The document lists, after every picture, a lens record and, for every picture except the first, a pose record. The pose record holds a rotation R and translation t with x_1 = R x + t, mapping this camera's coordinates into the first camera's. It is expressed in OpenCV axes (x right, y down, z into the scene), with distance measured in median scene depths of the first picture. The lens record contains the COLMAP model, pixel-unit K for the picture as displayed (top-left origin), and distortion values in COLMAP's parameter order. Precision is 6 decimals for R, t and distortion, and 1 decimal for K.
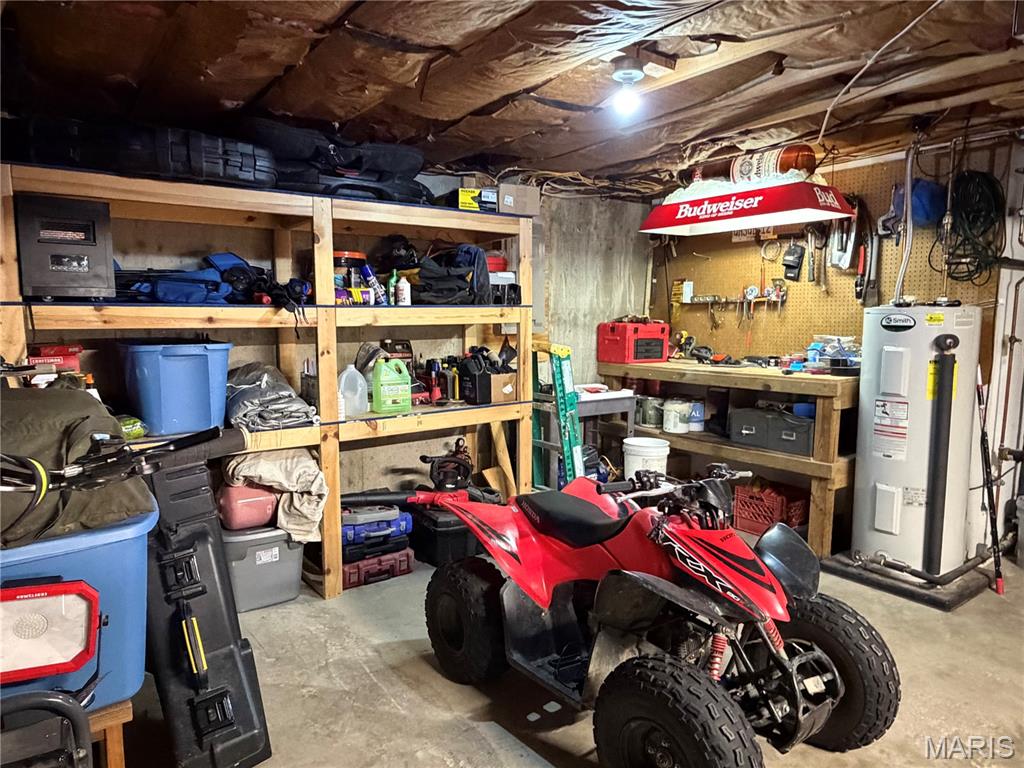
lens RADIAL K [[650.0, 0, 510.4], [0, 650.0, 387.0], [0, 0, 1]] dist [-0.004734, 0.002322]
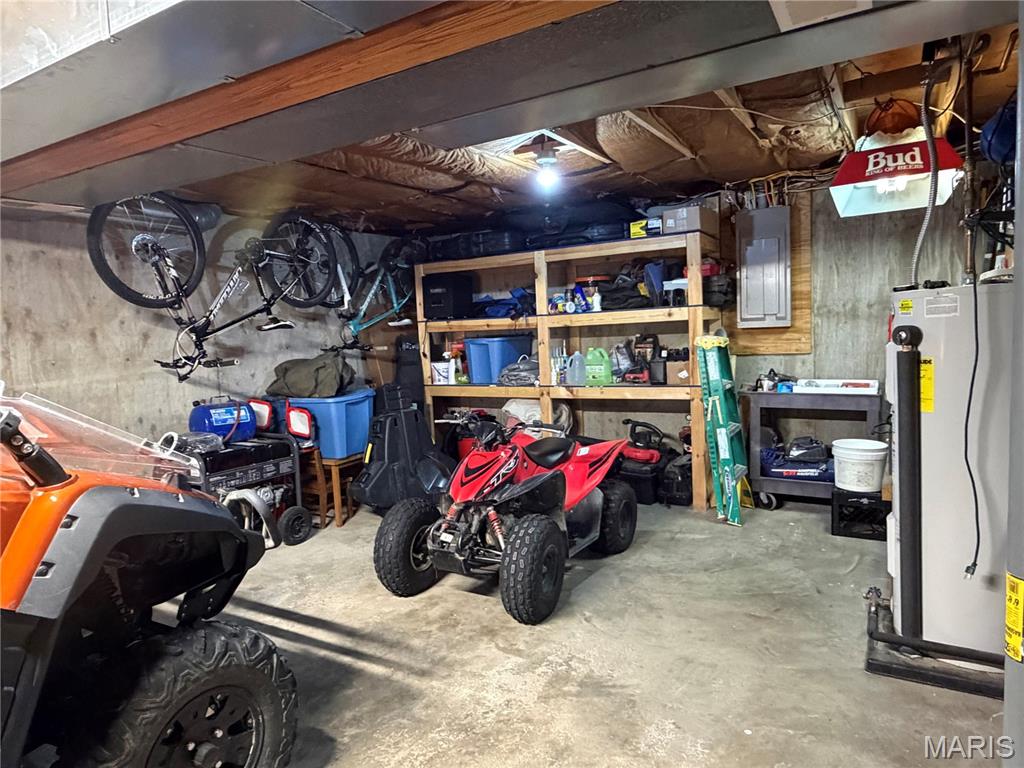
lens RADIAL K [[650.0, 0, 512.0], [0, 650.0, 380.6], [0, 0, 1]] dist [-0.004734, 0.002322]
pose [[0.390551, 0.059162, -0.918678, 1.088555], [-0.055815, 0.997619, 0.040518, -0.018271], [0.918888, 0.035452, 0.392923, 0.246703]]
